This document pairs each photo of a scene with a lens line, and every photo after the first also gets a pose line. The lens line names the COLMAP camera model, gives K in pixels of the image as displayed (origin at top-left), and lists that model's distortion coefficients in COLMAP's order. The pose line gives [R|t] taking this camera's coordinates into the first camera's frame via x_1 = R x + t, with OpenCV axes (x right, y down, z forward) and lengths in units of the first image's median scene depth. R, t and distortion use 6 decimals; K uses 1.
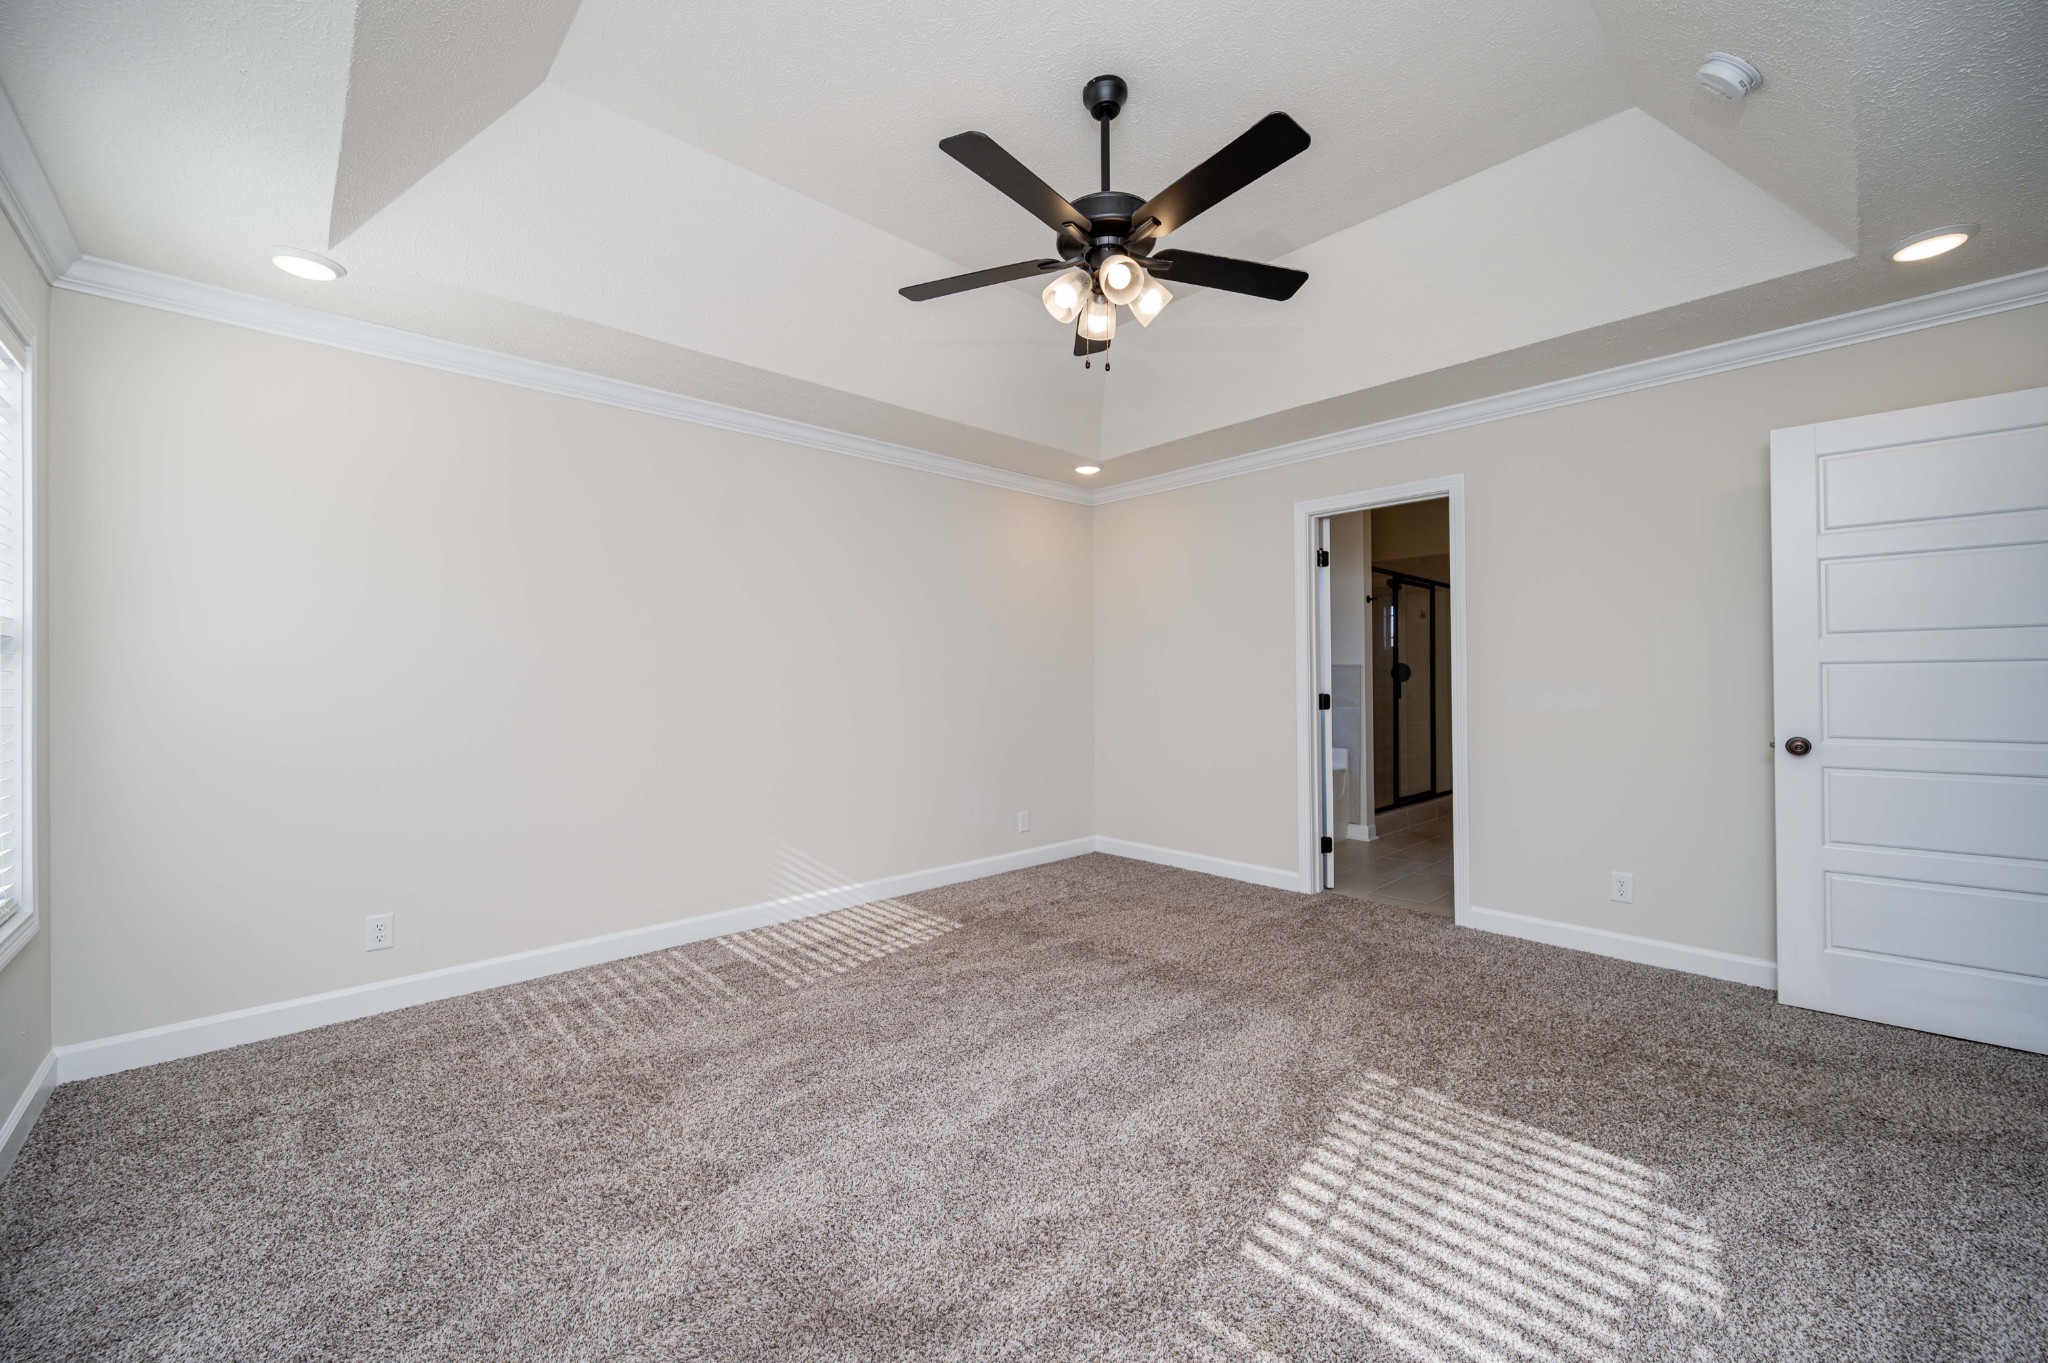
lens RADIAL K [[802.4, 0, 1024.6], [0, 802.4, 676.6], [0, 0, 1]] dist [-0.000633, -0.000510]
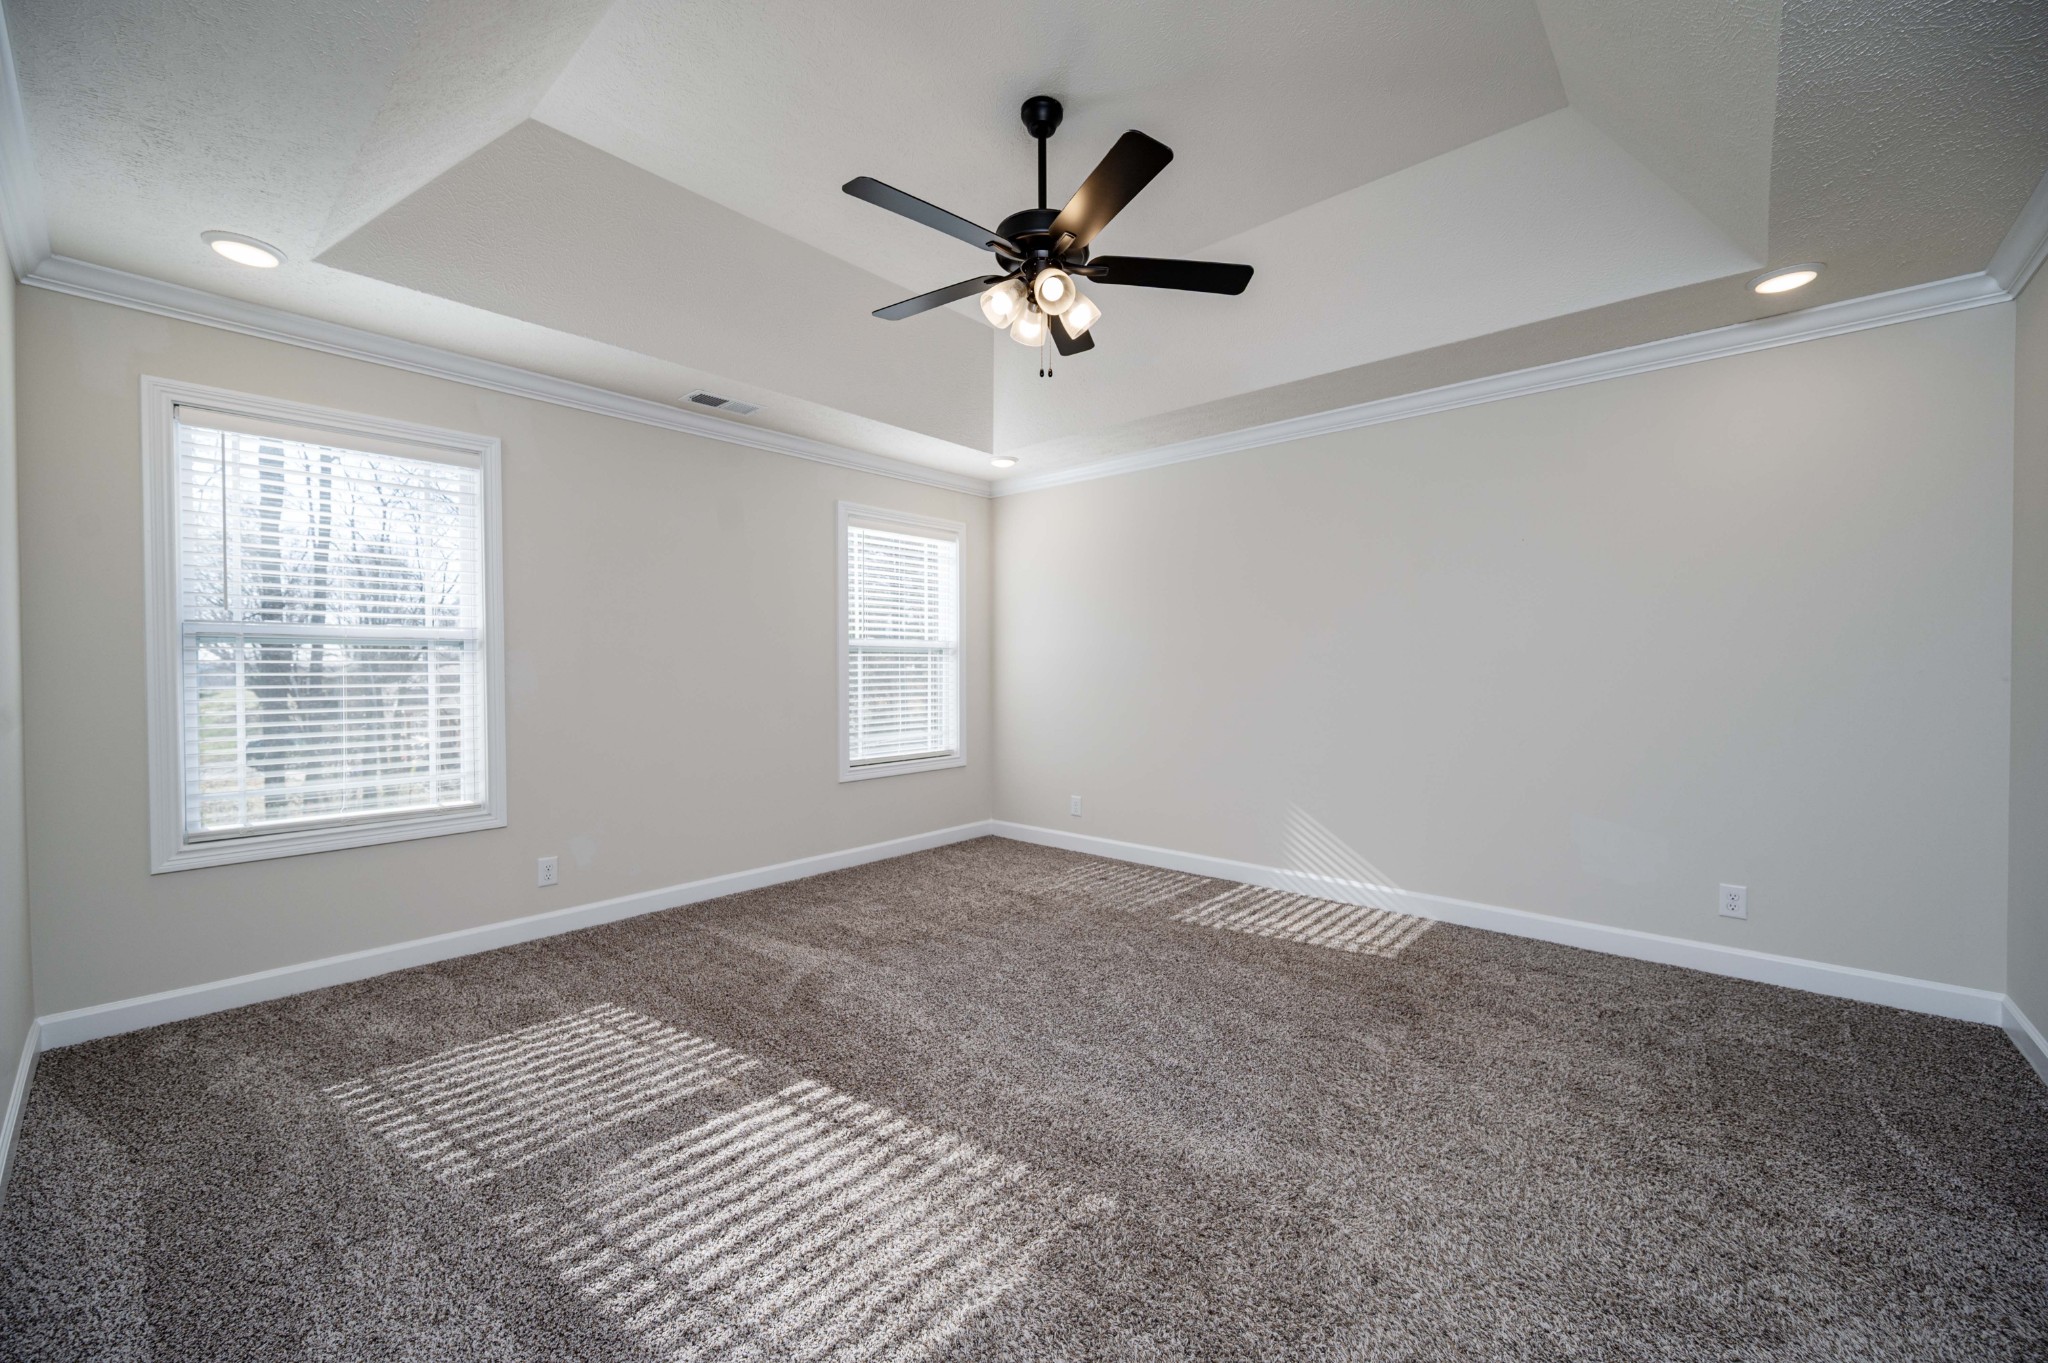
lens RADIAL K [[802.4, 0, 1024.6], [0, 802.4, 676.6], [0, 0, 1]] dist [-0.000633, -0.000510]
pose [[0.099230, 0.013168, -0.994977, 0.789988], [0.000885, 0.999911, 0.013322, 0.002823], [0.995064, -0.002202, 0.099210, 0.580174]]
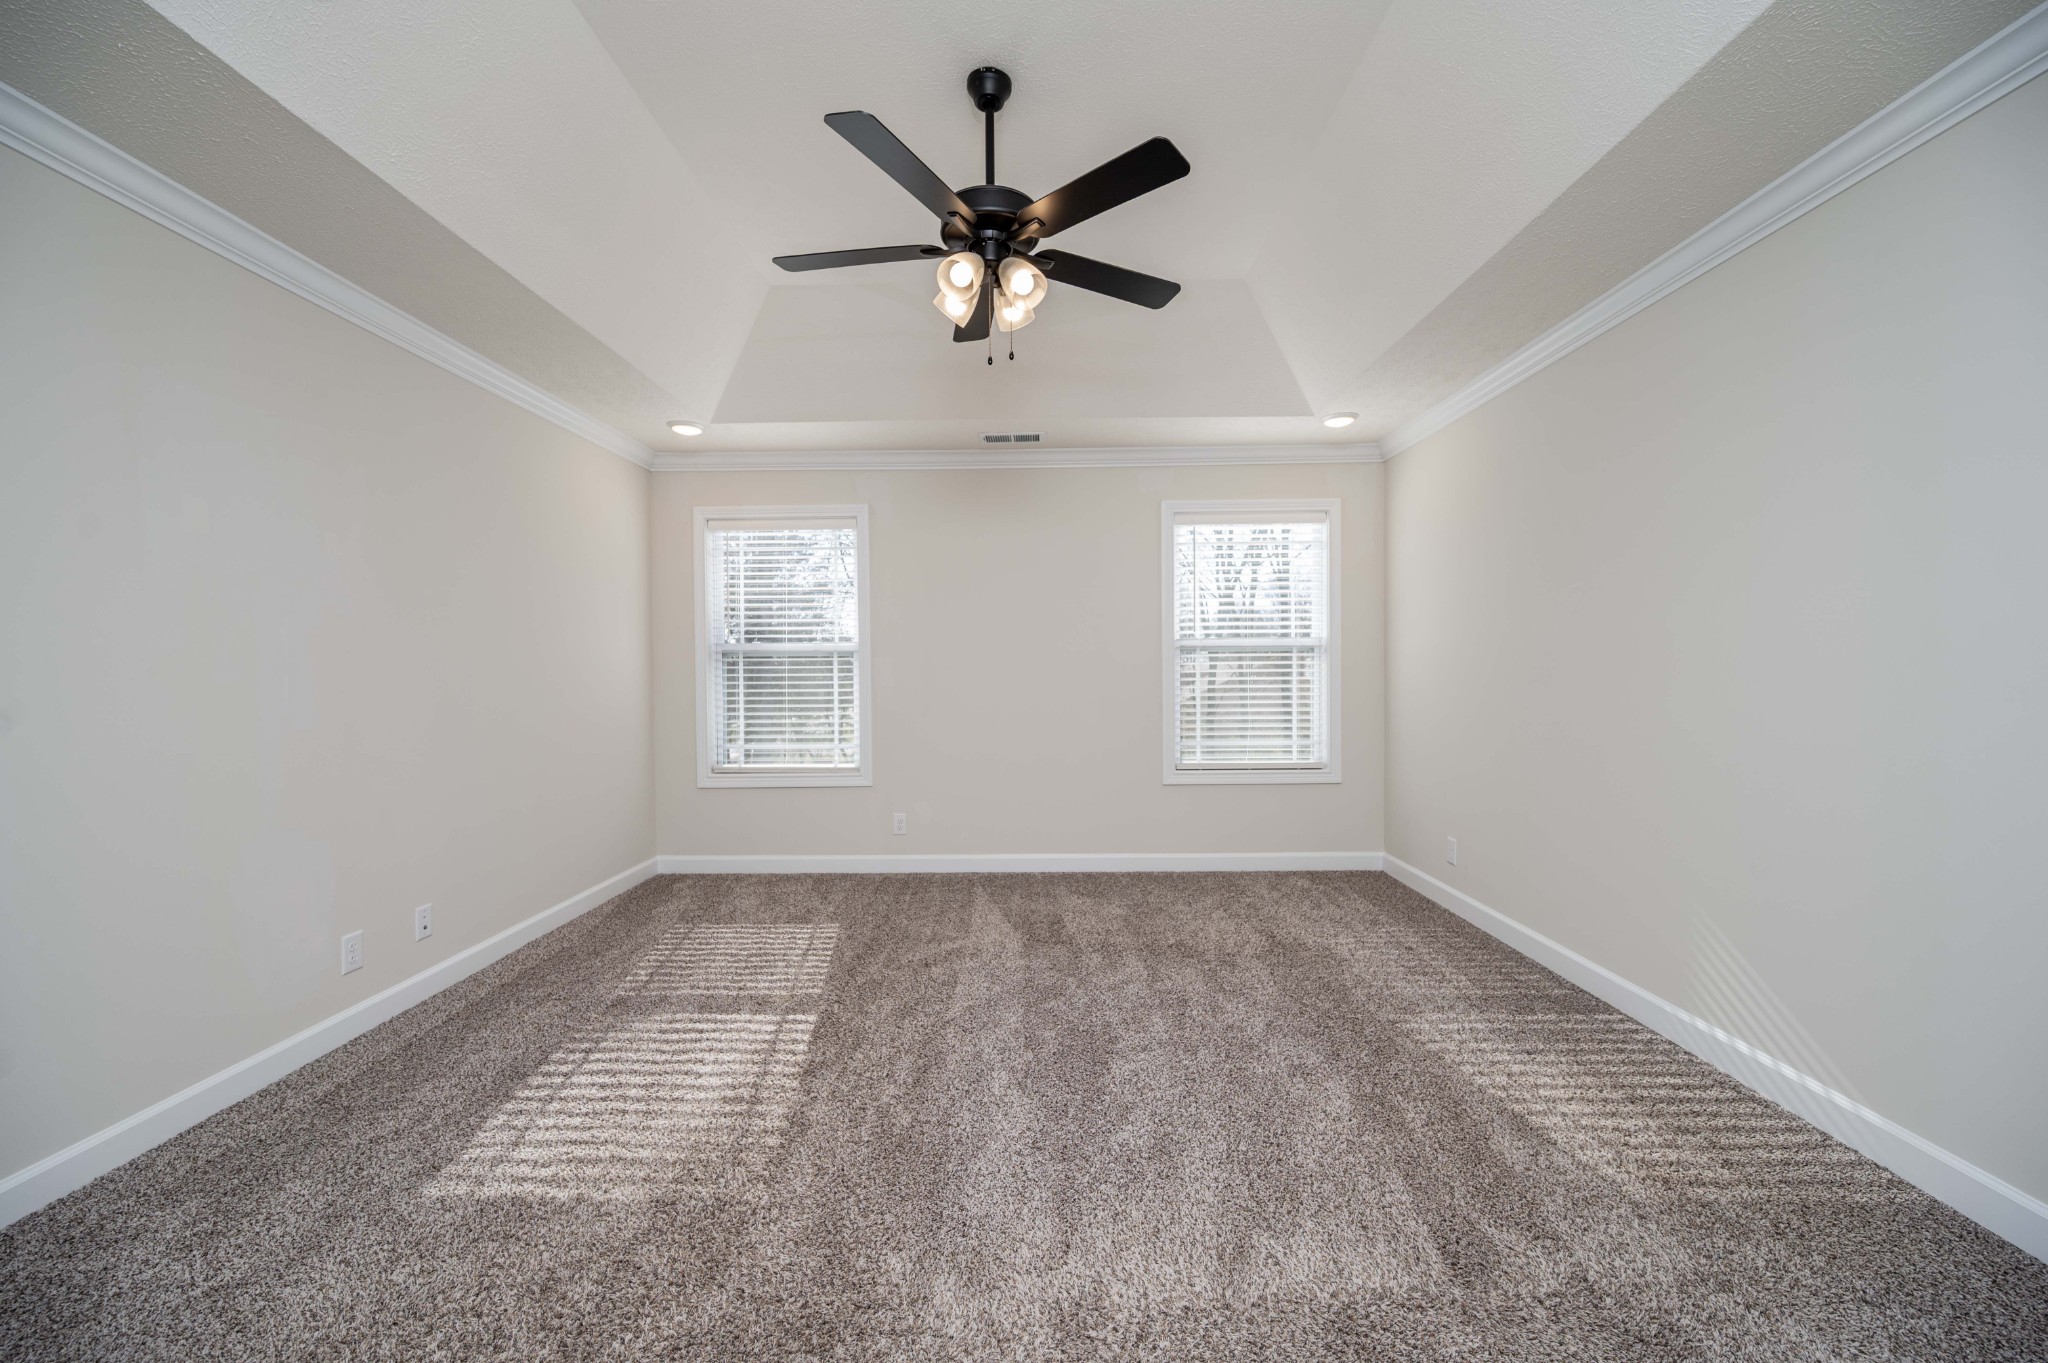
lens RADIAL K [[802.4, 0, 1024.6], [0, 802.4, 676.6], [0, 0, 1]] dist [-0.000633, -0.000510]
pose [[-0.688900, 0.013402, -0.724732, 0.549420], [0.006091, 0.999901, 0.012700, -0.000414], [0.724831, 0.004335, -0.688914, 1.157879]]
